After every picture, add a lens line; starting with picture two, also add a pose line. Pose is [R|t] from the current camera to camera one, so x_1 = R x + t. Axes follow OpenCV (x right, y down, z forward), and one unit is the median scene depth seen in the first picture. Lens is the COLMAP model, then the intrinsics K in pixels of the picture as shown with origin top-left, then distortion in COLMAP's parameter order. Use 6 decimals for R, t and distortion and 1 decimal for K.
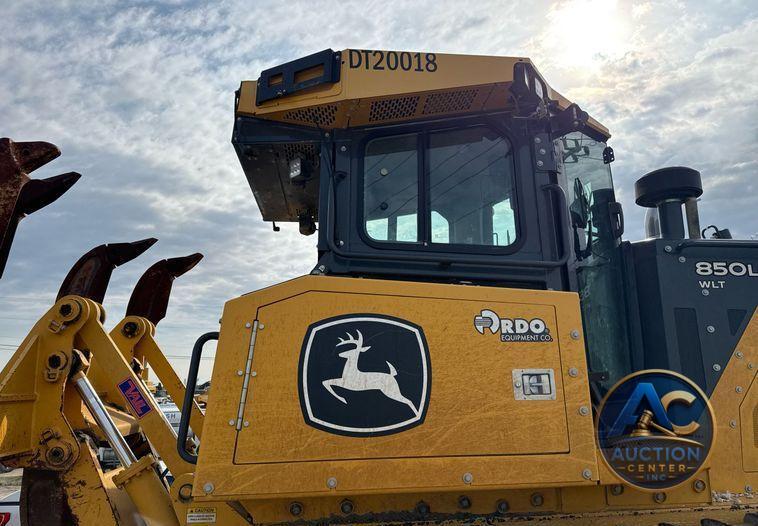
lens RADIAL K [[533.0, 0, 379.8], [0, 533.0, 286.4], [0, 0, 1]] dist [0.078022, -0.091492]
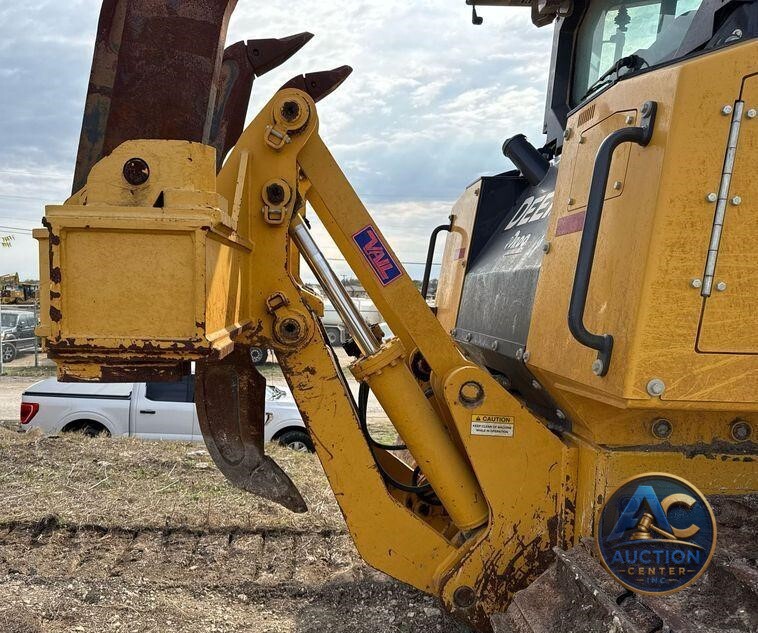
lens RADIAL K [[692.0, 0, 379.0], [0, 692.0, 343.8], [0, 0, 1]] dist [0.013819, -0.010987]
pose [[0.990528, 0.052523, -0.126865, -0.366204], [-0.016409, 0.962607, 0.270404, 0.086394], [0.136324, -0.265761, 0.954352, 0.164665]]
